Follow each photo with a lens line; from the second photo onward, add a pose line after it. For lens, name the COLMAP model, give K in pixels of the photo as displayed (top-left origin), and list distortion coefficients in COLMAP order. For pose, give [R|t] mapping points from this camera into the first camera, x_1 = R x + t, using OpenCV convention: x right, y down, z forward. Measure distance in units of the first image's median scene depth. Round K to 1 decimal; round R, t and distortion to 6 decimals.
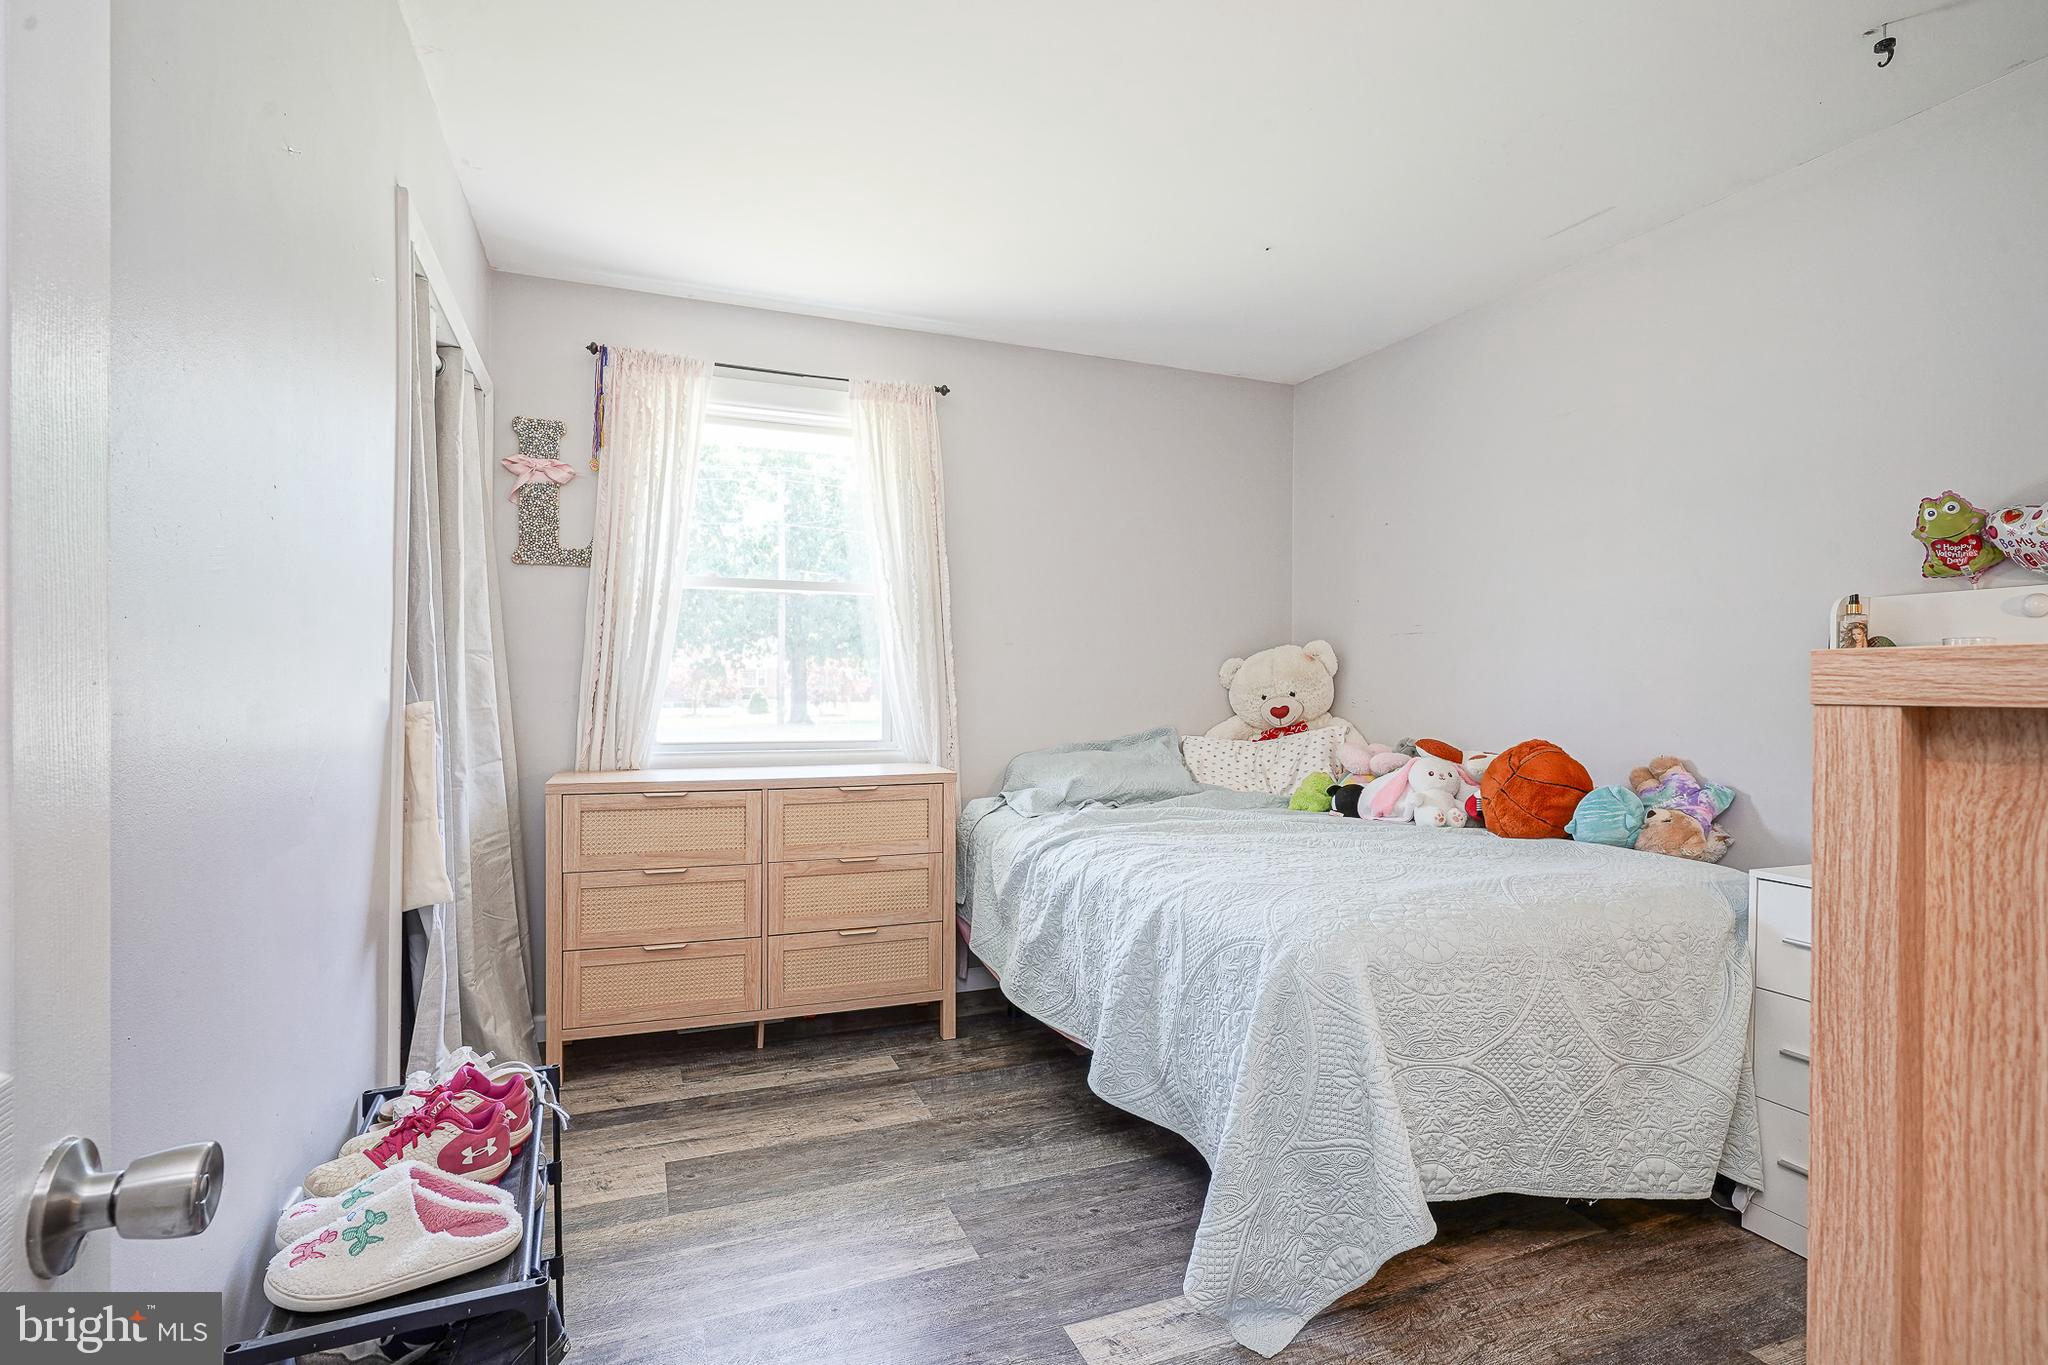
lens RADIAL K [[986.8, 0, 1024.0], [0, 986.8, 682.5], [0, 0, 1]] dist [-0.008963, 0.006499]
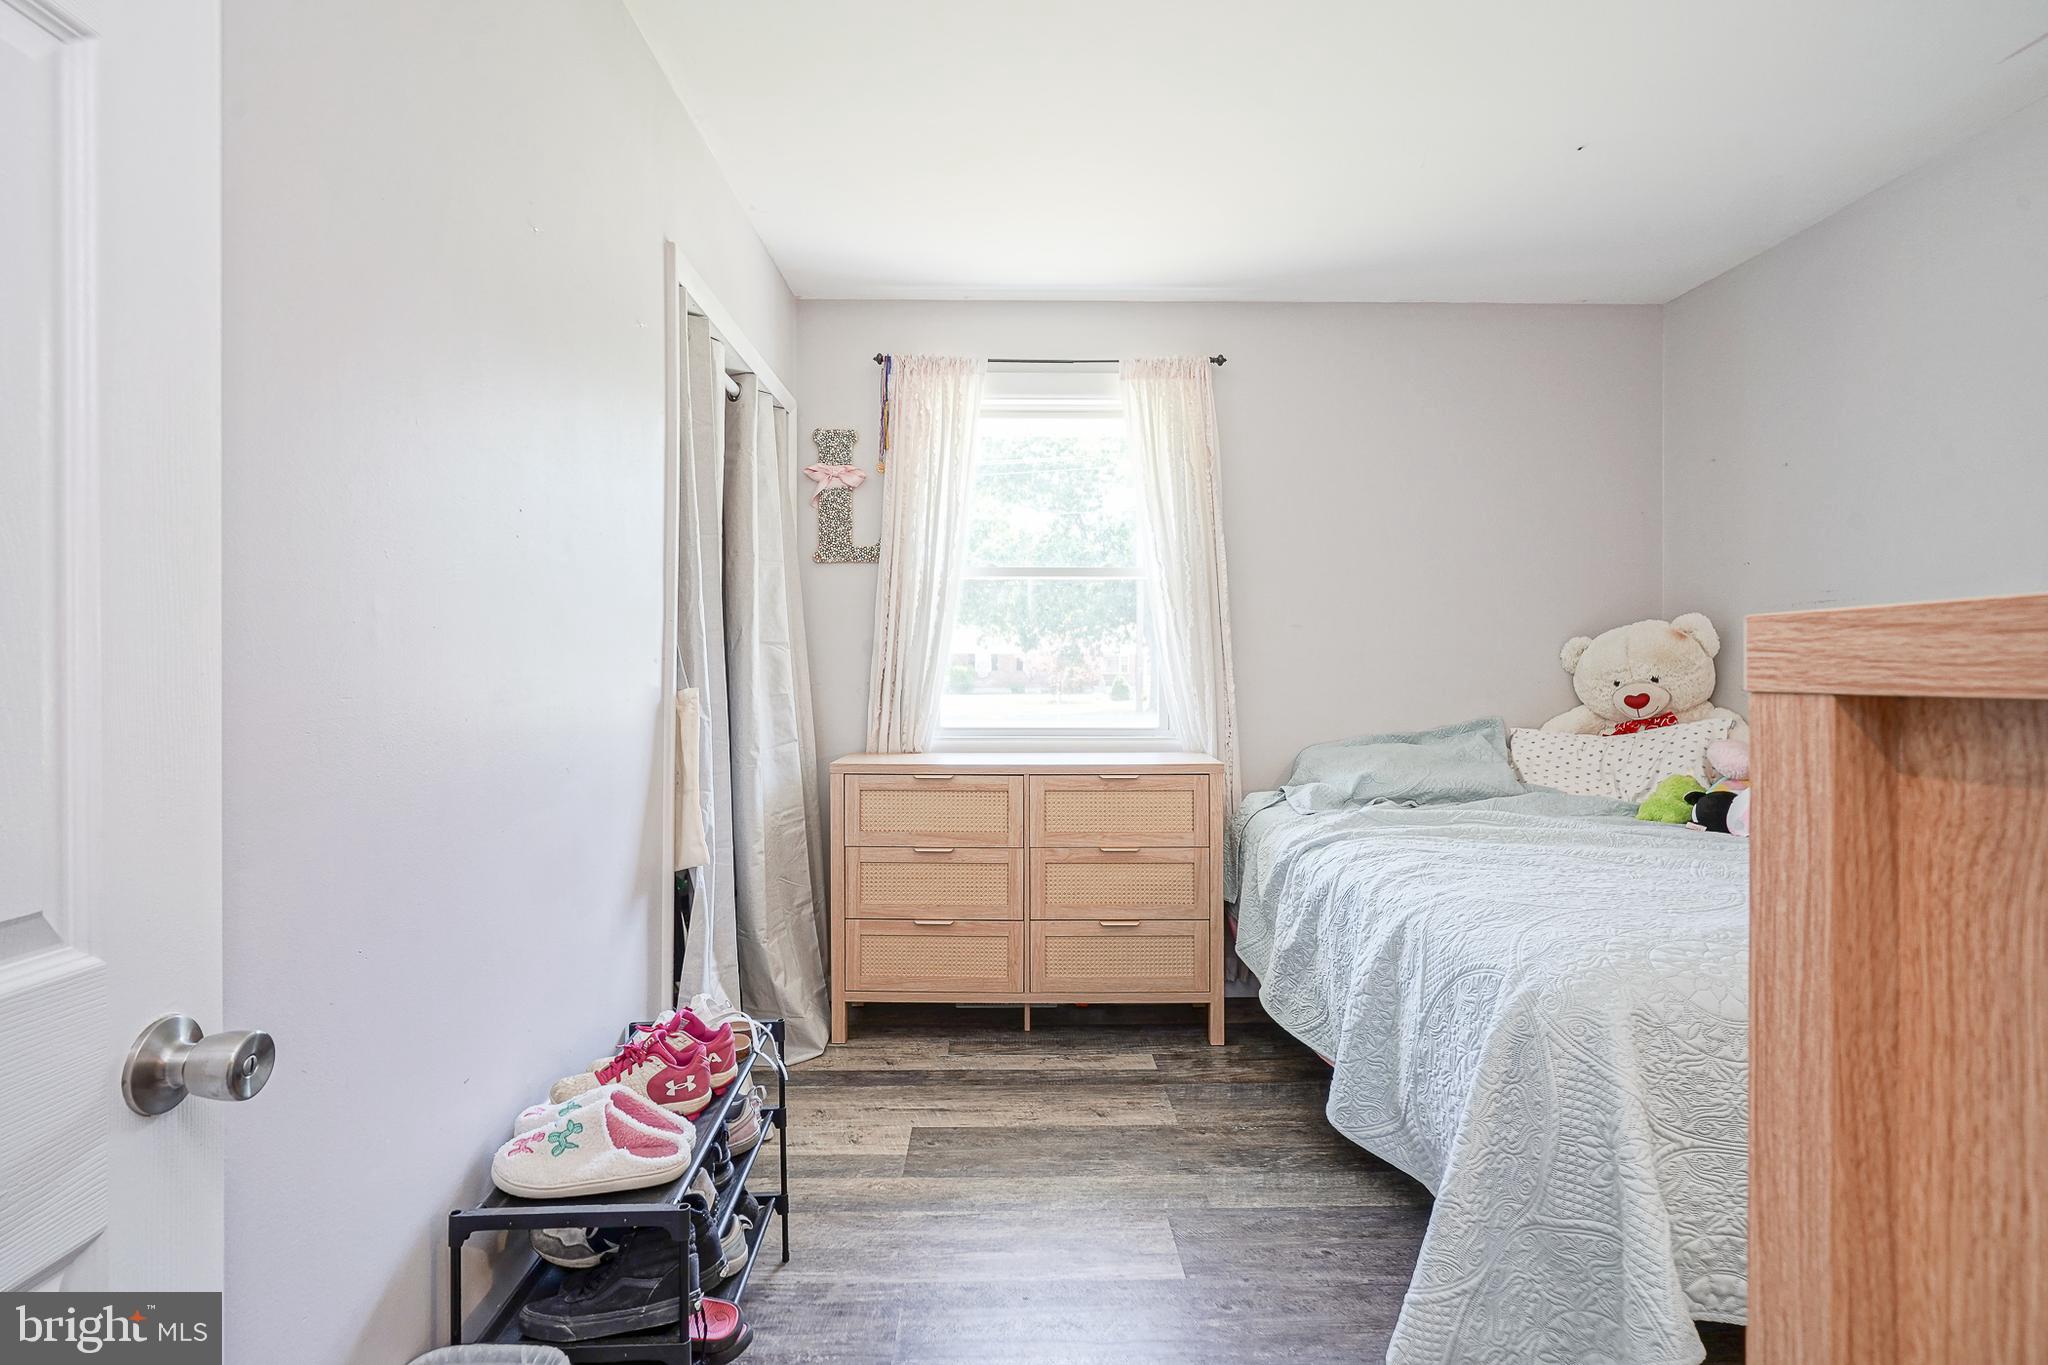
lens RADIAL K [[1017.2, 0, 1020.4], [0, 1017.2, 666.3], [0, 0, 1]] dist [-0.011379, 0.007773]
pose [[0.933823, -0.007331, -0.357660, 0.121931], [0.006461, 0.999973, -0.003626, 0.000602], [0.357677, 0.001075, 0.933845, 0.026549]]
